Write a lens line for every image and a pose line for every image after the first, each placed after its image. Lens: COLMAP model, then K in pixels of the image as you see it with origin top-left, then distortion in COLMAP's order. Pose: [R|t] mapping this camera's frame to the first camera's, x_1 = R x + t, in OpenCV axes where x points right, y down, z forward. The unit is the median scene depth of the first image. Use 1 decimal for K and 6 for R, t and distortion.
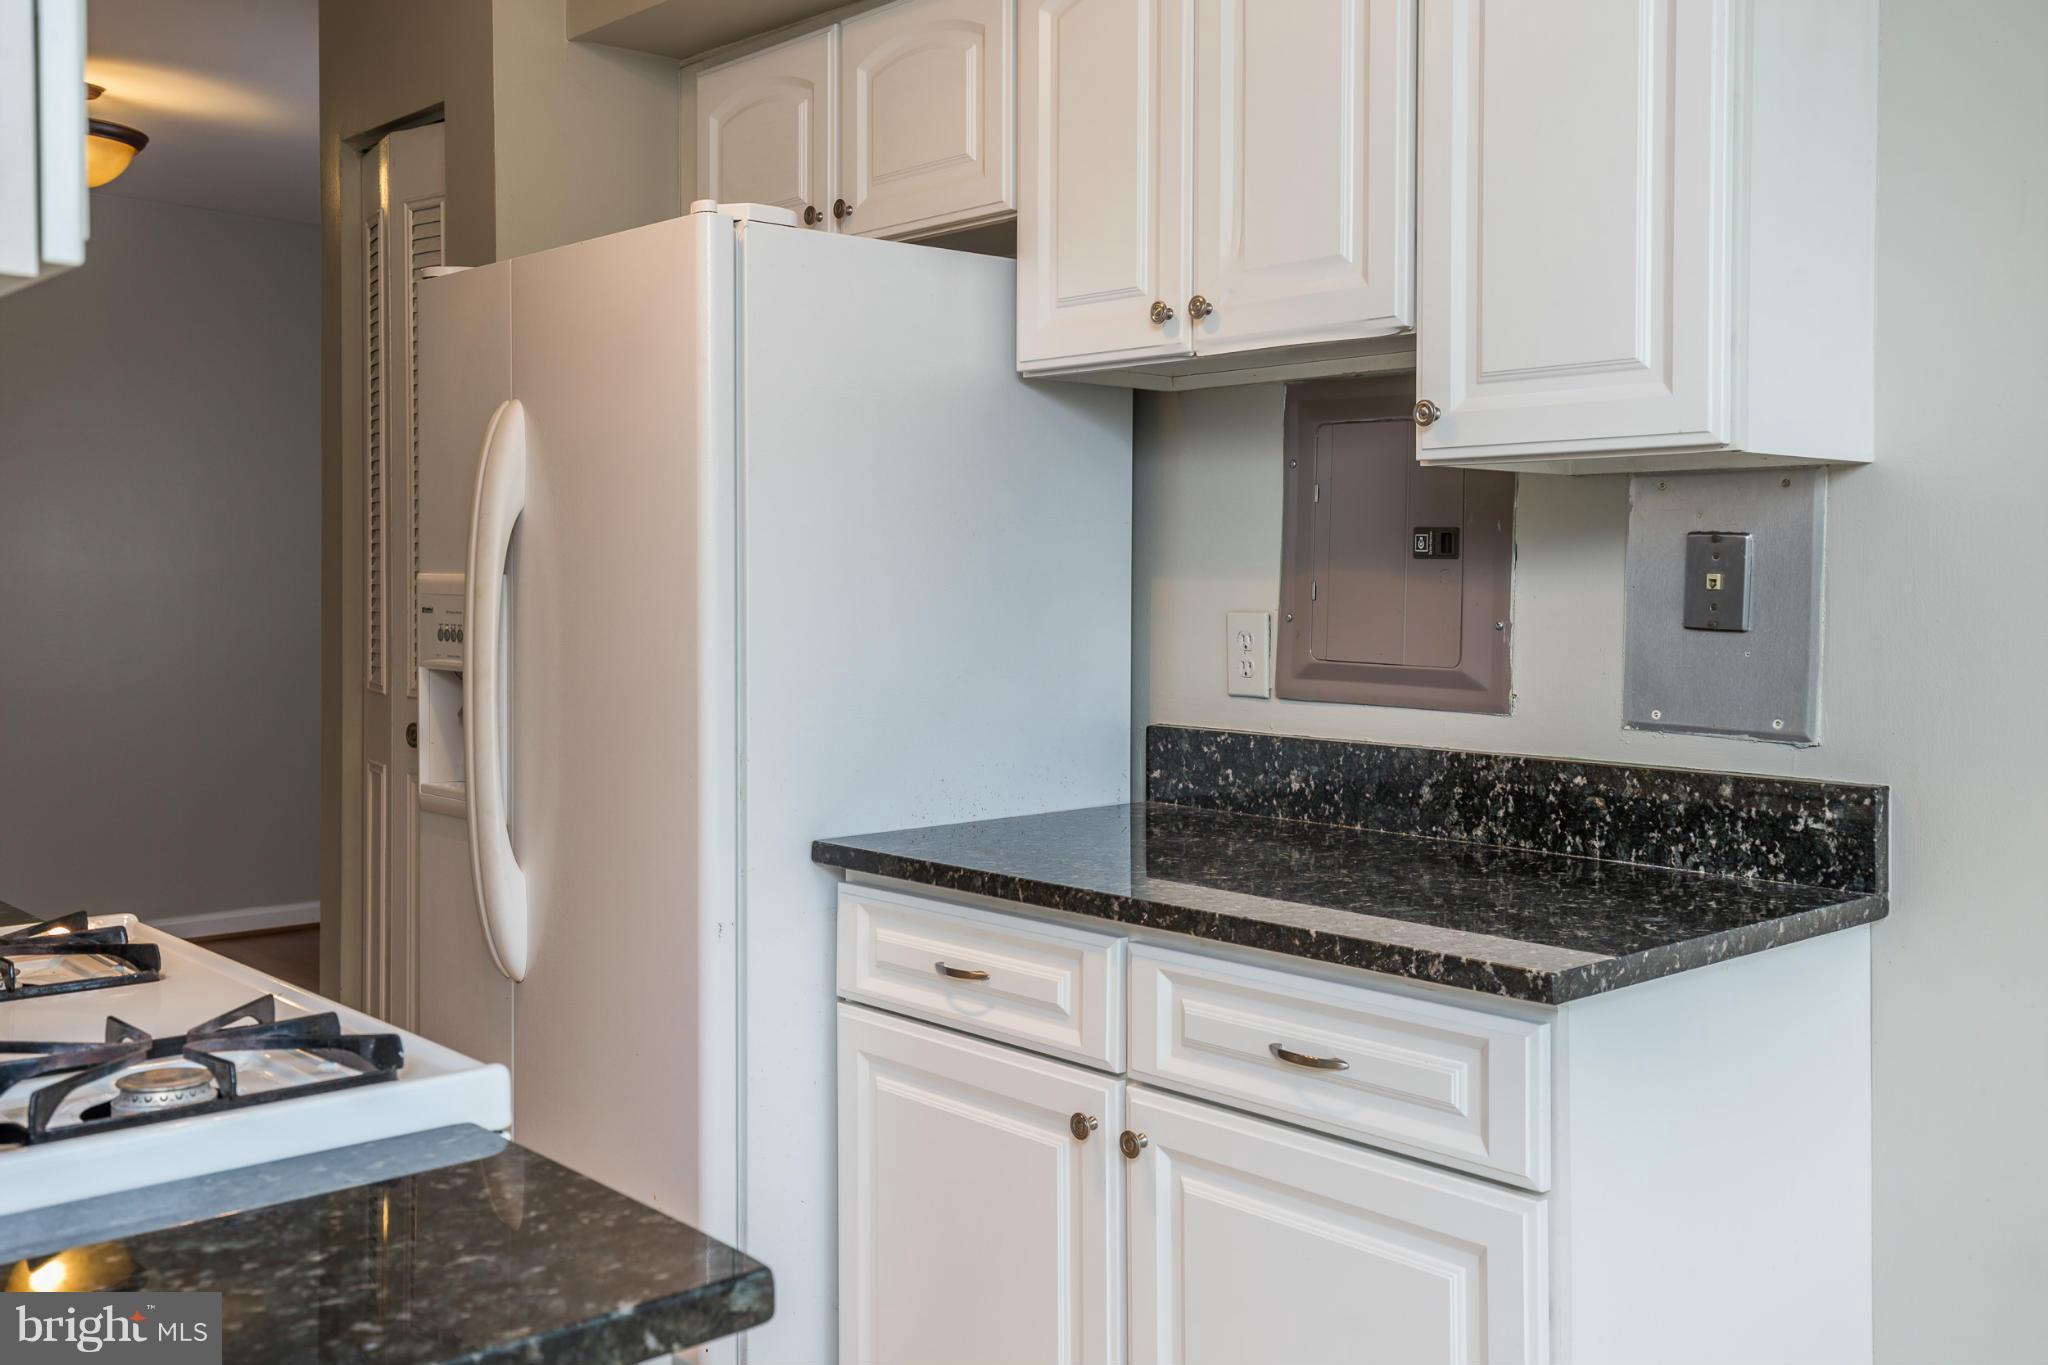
lens RADIAL K [[1904.0, 0, 1020.0], [0, 1904.0, 641.3], [0, 0, 1]] dist [0.050195, 0.001930]
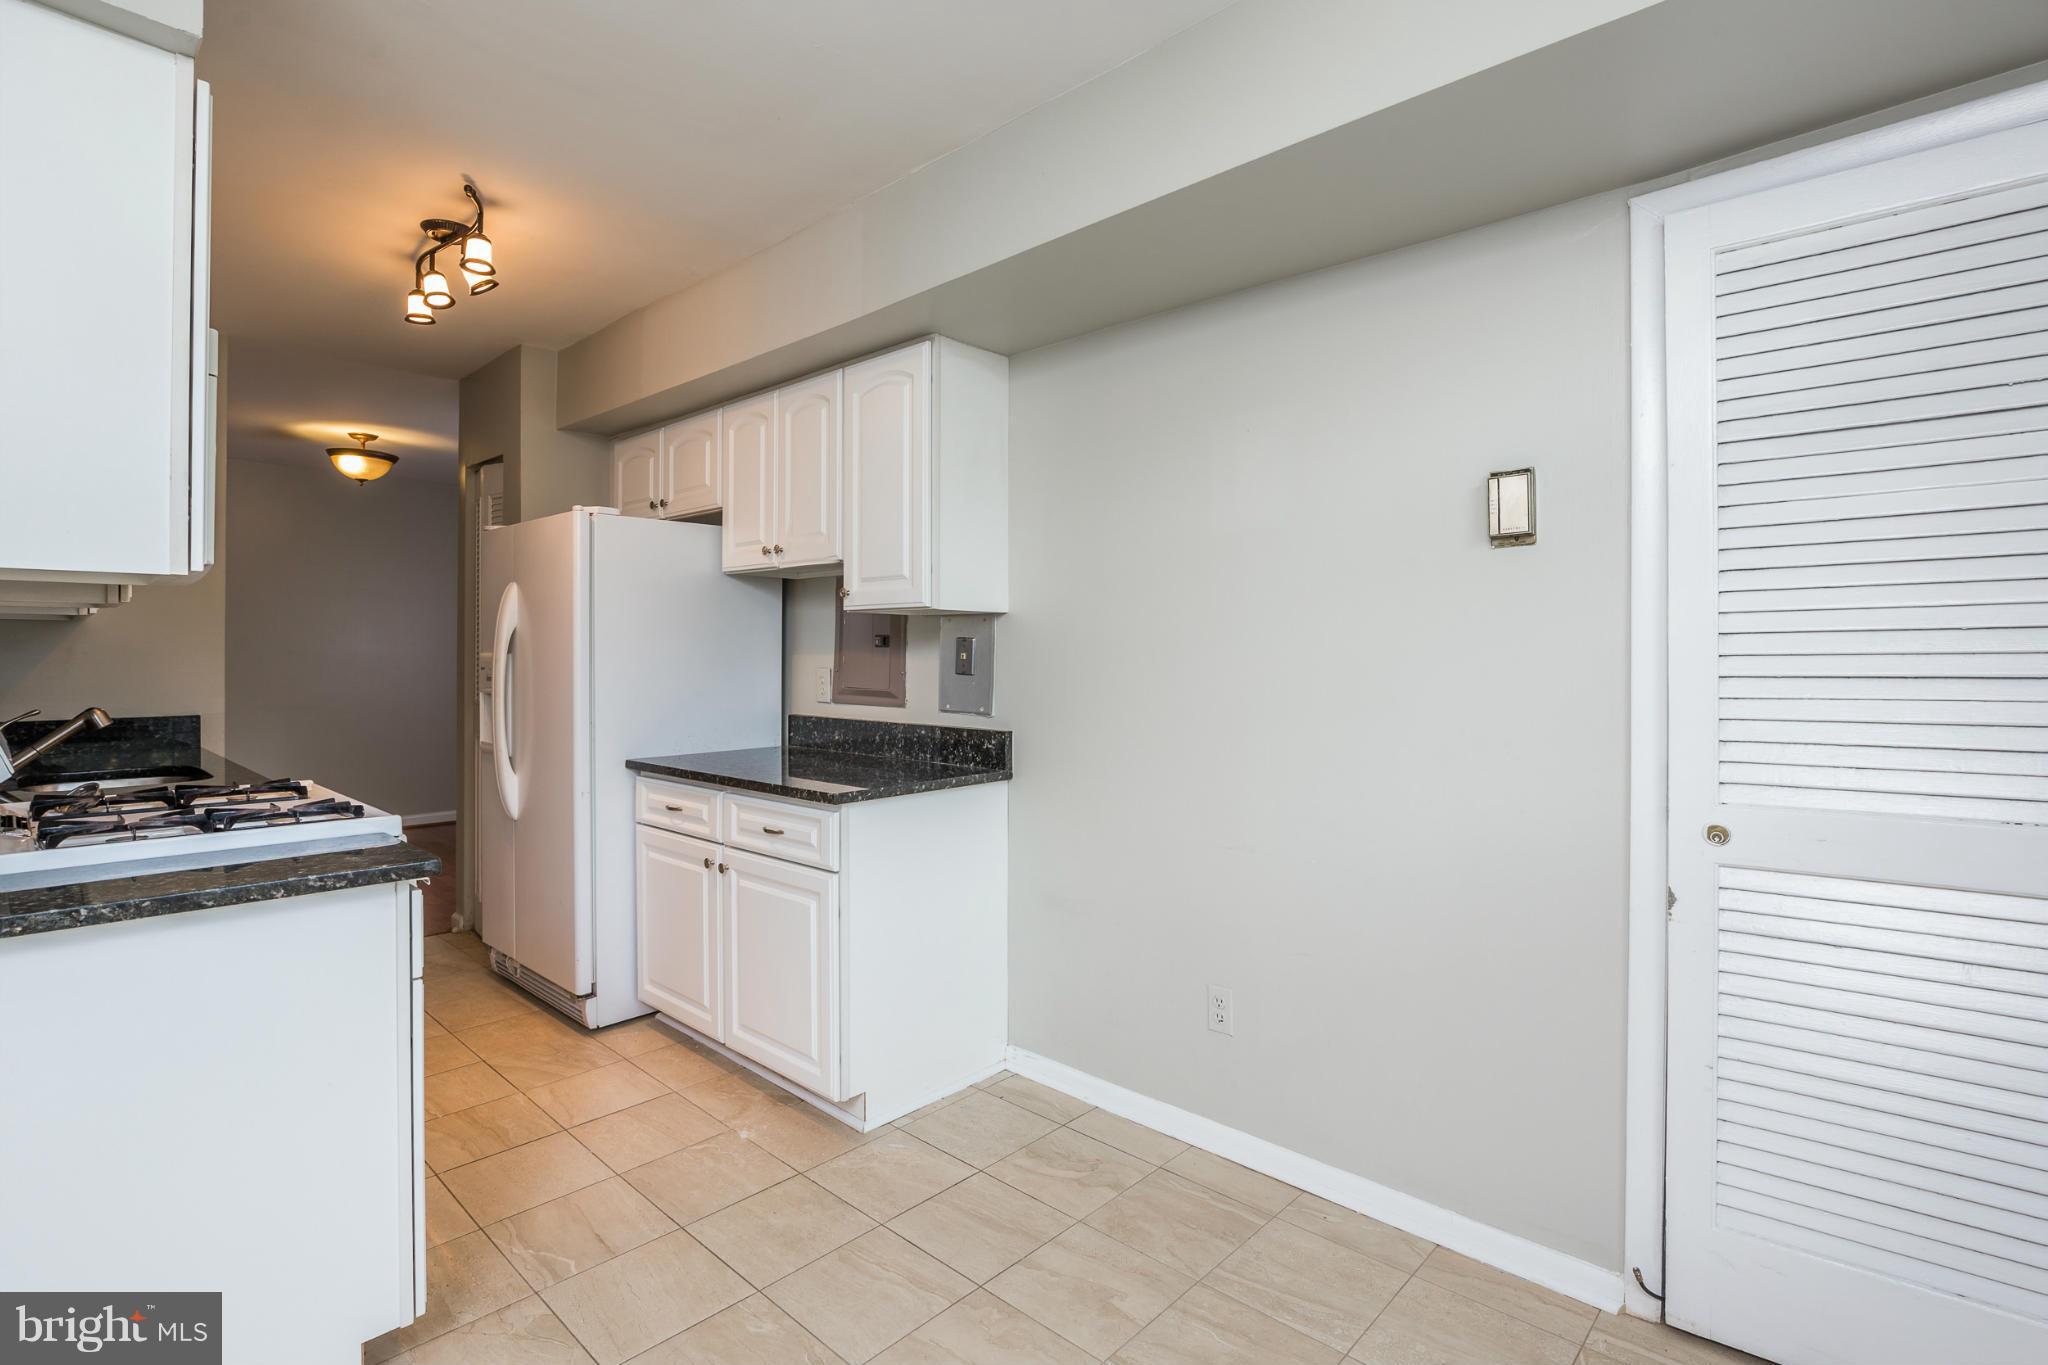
lens RADIAL K [[962.2, 0, 1021.9], [0, 962.2, 672.8], [0, 0, 1]] dist [-0.020318, 0.001162]
pose [[0.994351, -0.002422, 0.106117, 0.281766], [0.003954, 0.999891, -0.014226, 0.010739], [-0.106071, 0.014565, 0.994252, -0.315753]]
